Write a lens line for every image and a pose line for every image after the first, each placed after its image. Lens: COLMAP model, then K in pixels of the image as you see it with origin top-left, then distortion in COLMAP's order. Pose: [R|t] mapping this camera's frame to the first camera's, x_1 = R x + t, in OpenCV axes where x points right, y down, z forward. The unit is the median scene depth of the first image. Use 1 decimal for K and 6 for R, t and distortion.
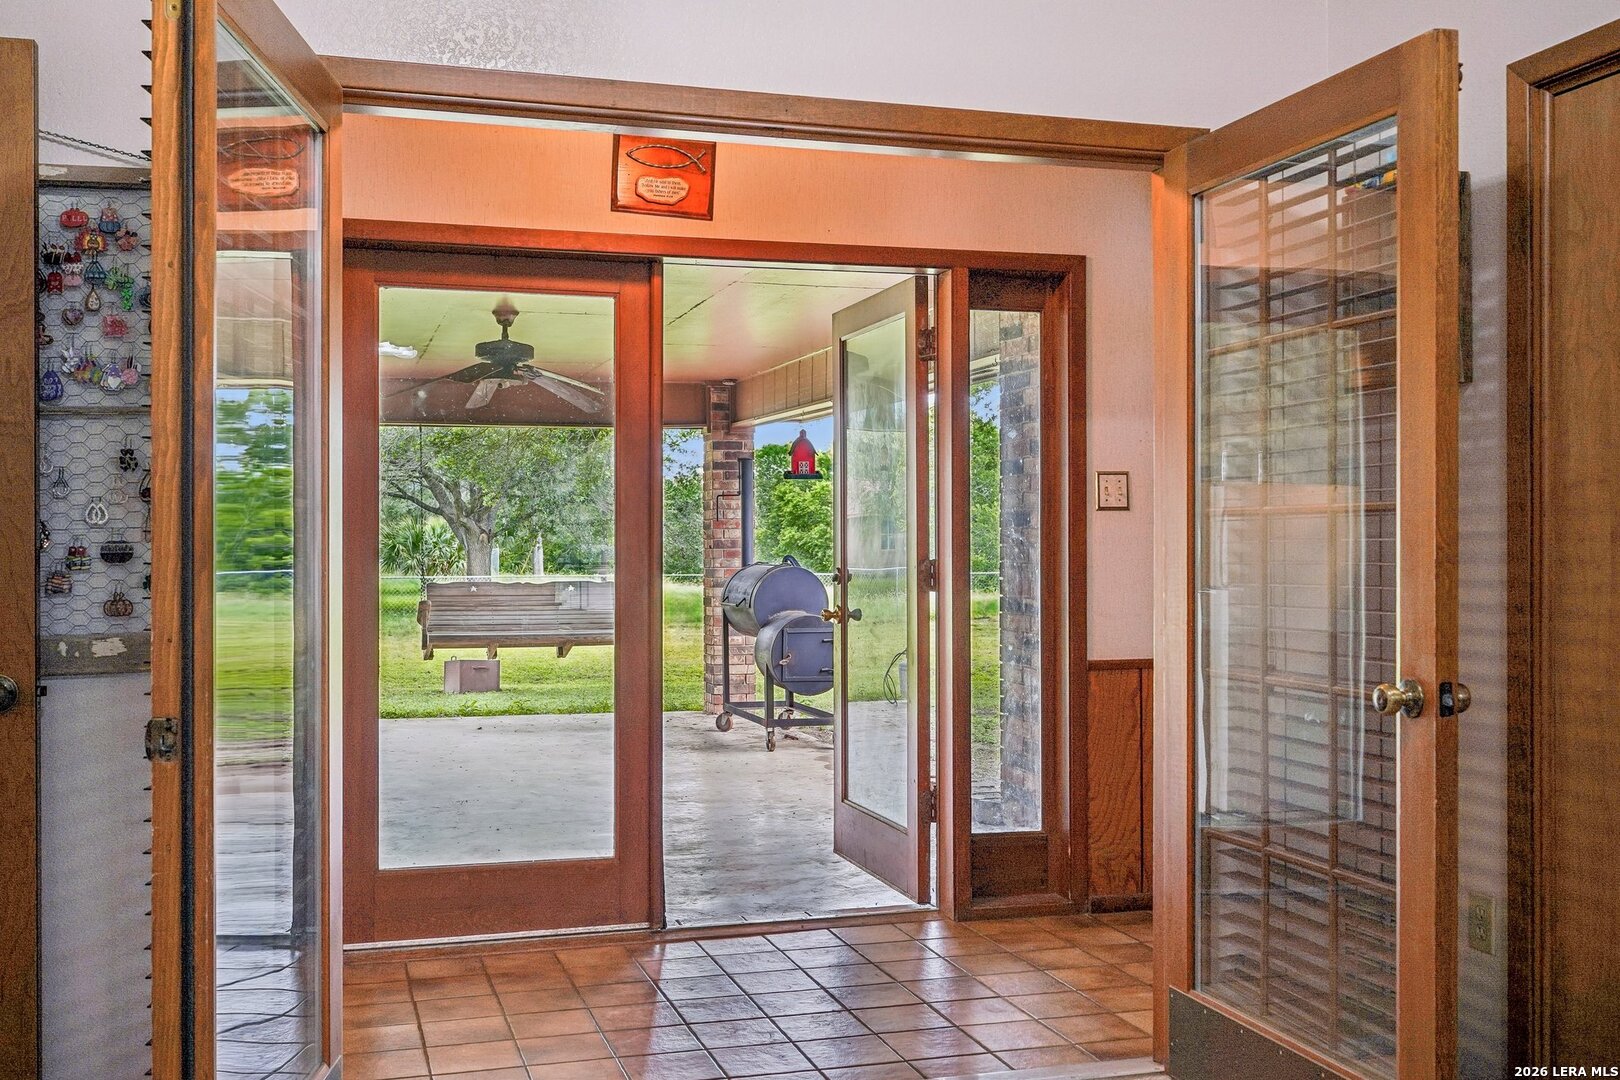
lens RADIAL K [[1614.5, 0, 810.1], [0, 1614.5, 537.0], [0, 0, 1]] dist [0.007681, 0.000000]
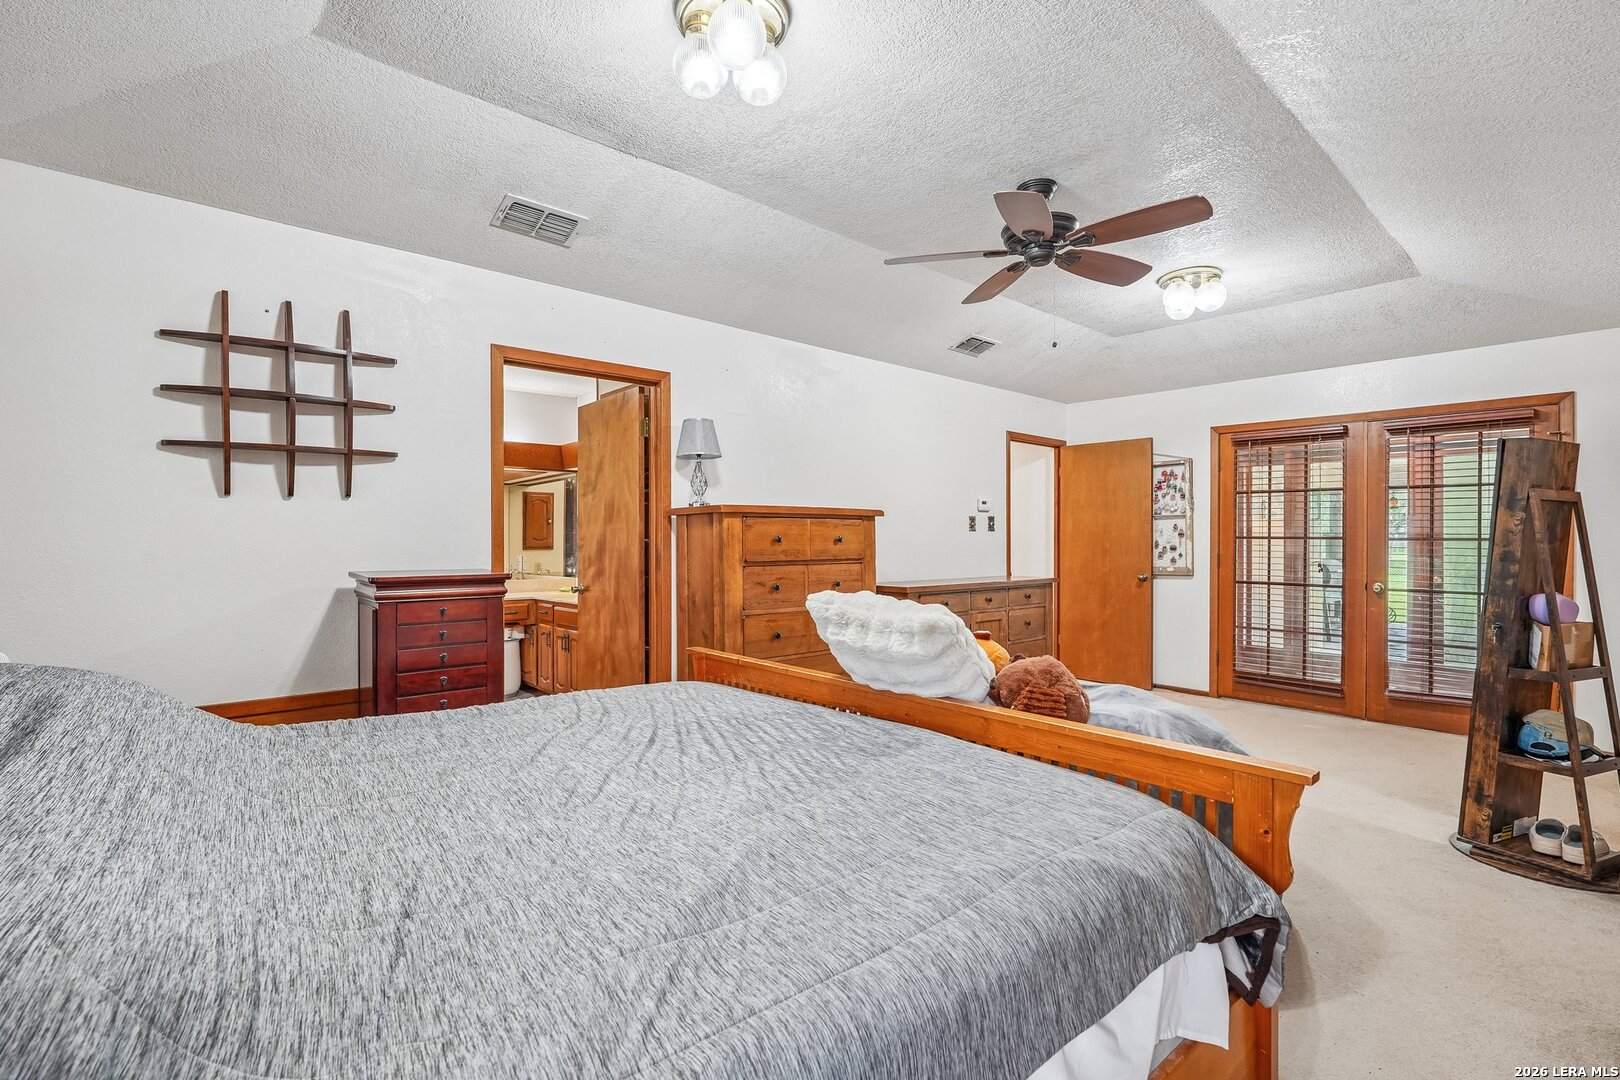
lens RADIAL K [[761.5, 0, 806.3], [0, 761.5, 539.7], [0, 0, 1]] dist [-0.018008, -0.000411]
pose [[0.429521, 0.001868, -0.903055, 1.000233], [-0.006891, 0.999976, -0.001209, -0.004490], [0.903031, 0.006742, 0.429523, -0.778374]]
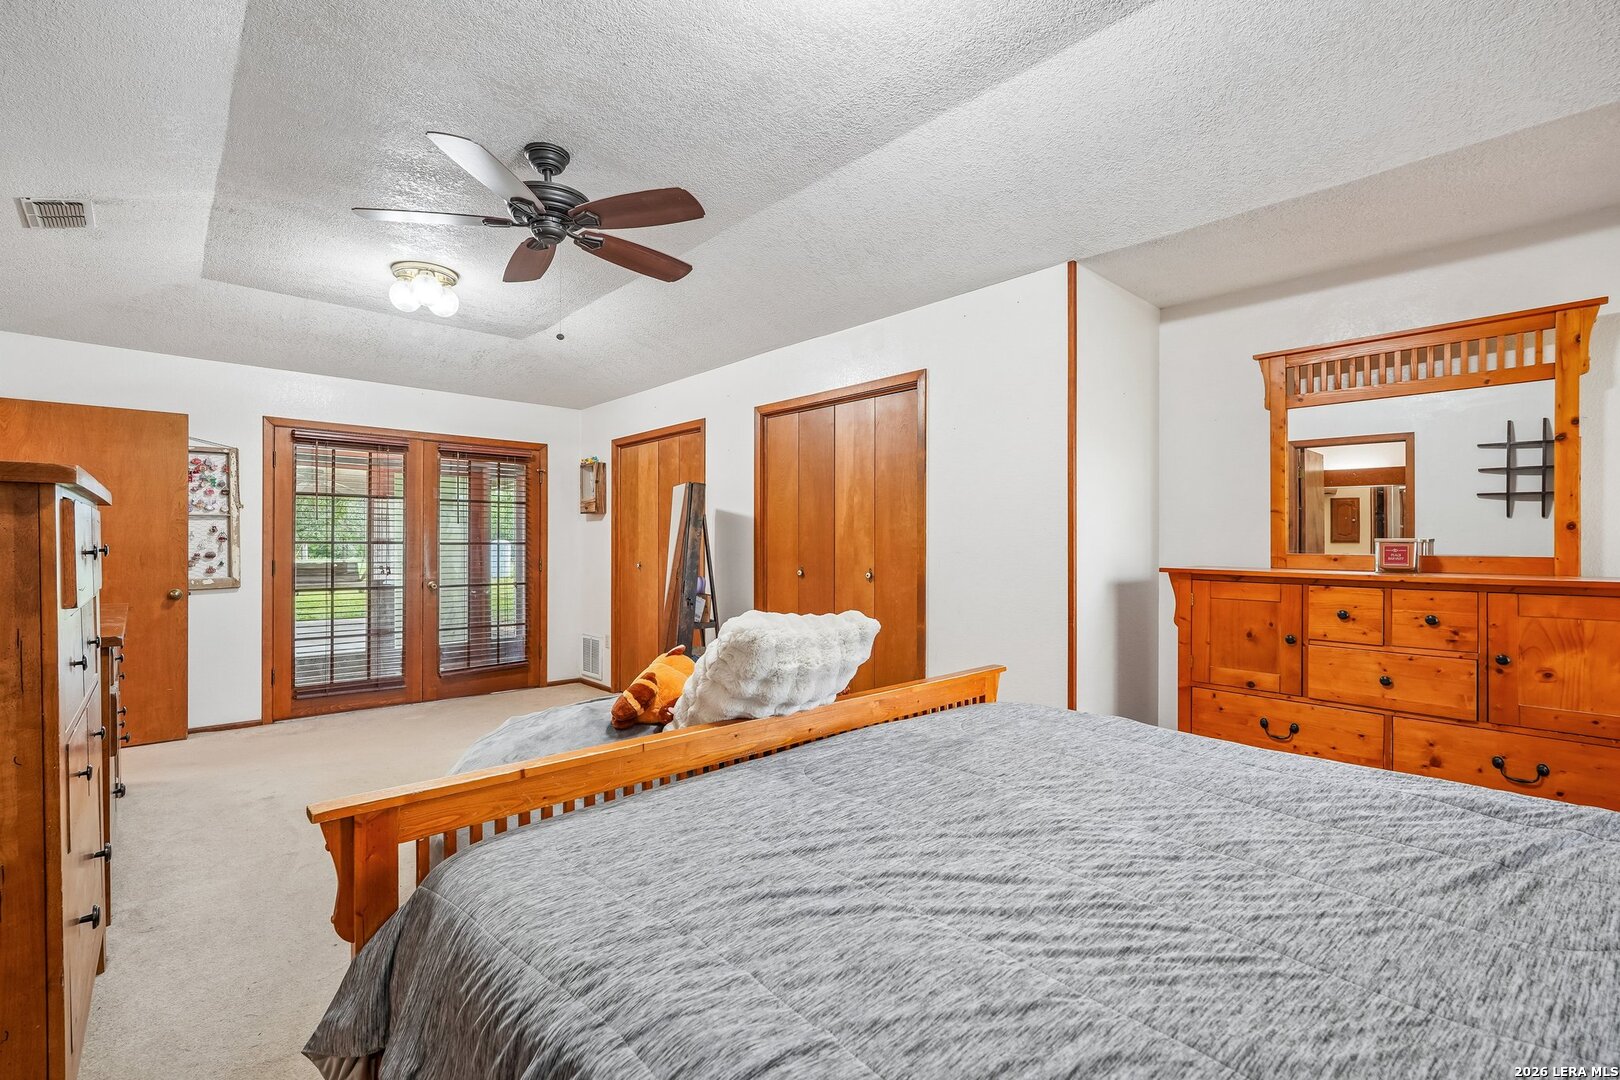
lens RADIAL K [[716.4, 0, 800.1], [0, 716.4, 541.7], [0, 0, 1]] dist [-0.014313, 0.003639]
pose [[0.889743, 0.001316, 0.456460, 0.012051], [0.001236, 0.999985, -0.005292, -0.010935], [-0.456460, 0.005272, 0.889728, -0.981528]]
